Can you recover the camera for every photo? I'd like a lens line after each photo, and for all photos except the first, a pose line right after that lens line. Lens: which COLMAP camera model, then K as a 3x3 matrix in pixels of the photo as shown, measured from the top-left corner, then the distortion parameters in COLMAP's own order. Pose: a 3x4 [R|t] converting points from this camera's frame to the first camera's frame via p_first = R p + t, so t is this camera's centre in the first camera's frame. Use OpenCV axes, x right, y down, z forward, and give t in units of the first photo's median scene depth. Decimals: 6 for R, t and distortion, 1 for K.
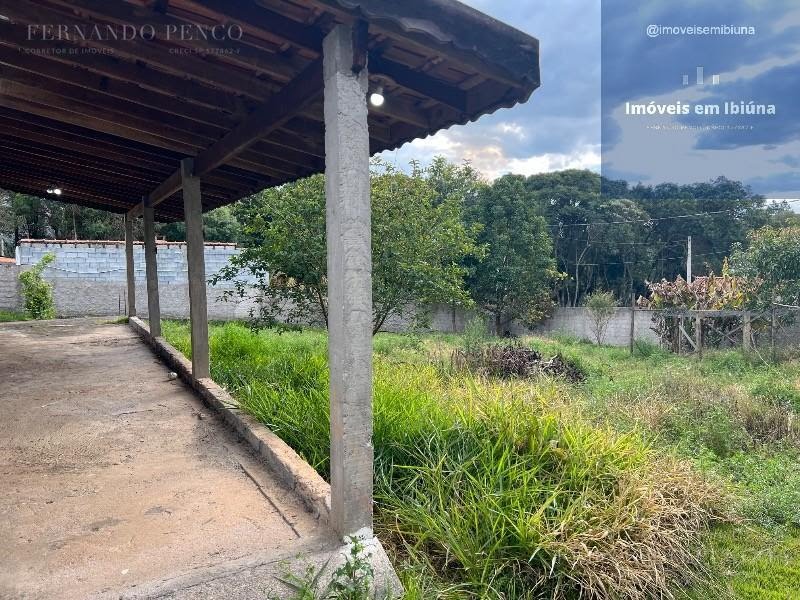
lens RADIAL K [[599.6, 0, 400.0], [0, 599.6, 300.0], [0, 0, 1]] dist [0.063751, -0.067716]
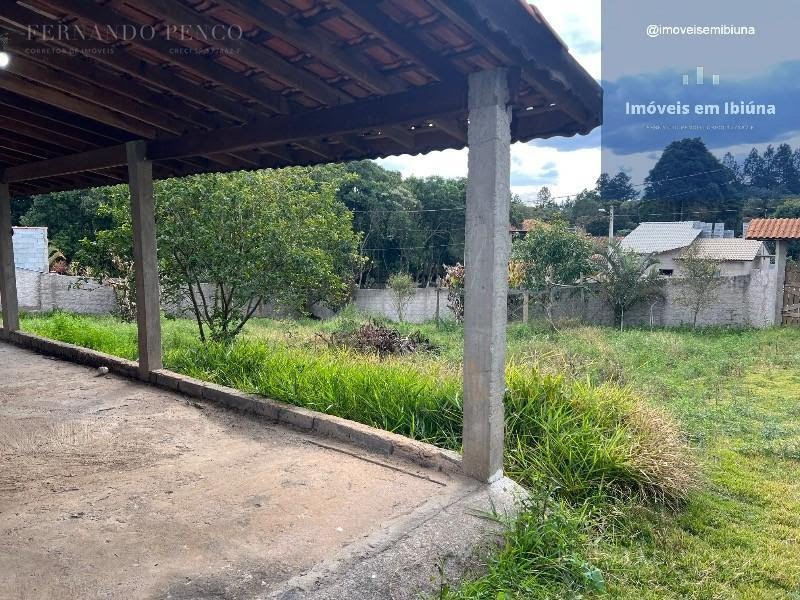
lens RADIAL K [[594.0, 0, 398.0], [0, 594.0, 299.3], [0, 0, 1]] dist [0.074058, -0.079819]
pose [[0.933002, -0.023024, 0.359133, -0.282575], [0.012859, 0.999447, 0.030669, -0.007410], [-0.359641, -0.023996, 0.932782, -0.031041]]
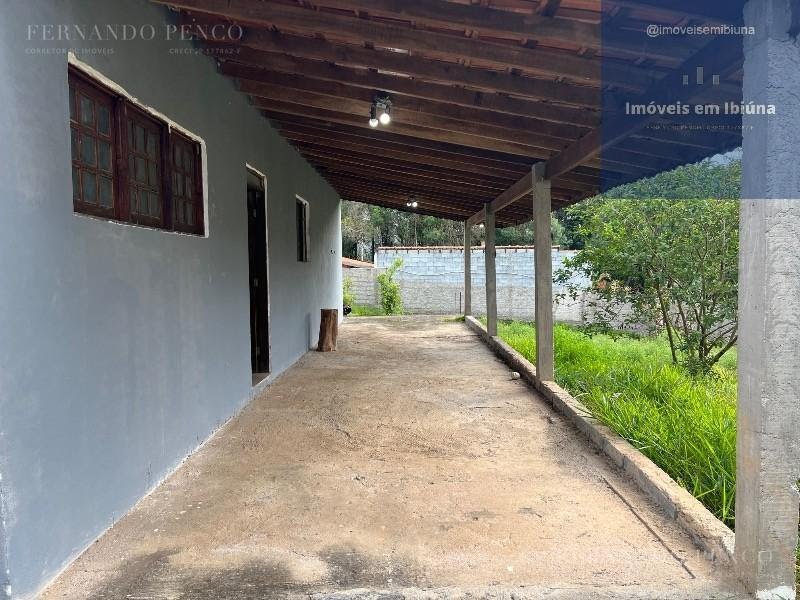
lens RADIAL K [[599.6, 0, 400.0], [0, 599.6, 300.0], [0, 0, 1]] dist [0.063751, -0.067716]
pose [[0.871663, 0.024508, -0.489493, -0.048490], [-0.026590, 0.999643, 0.002699, -0.000928], [0.489384, 0.010663, 0.872003, 0.006827]]
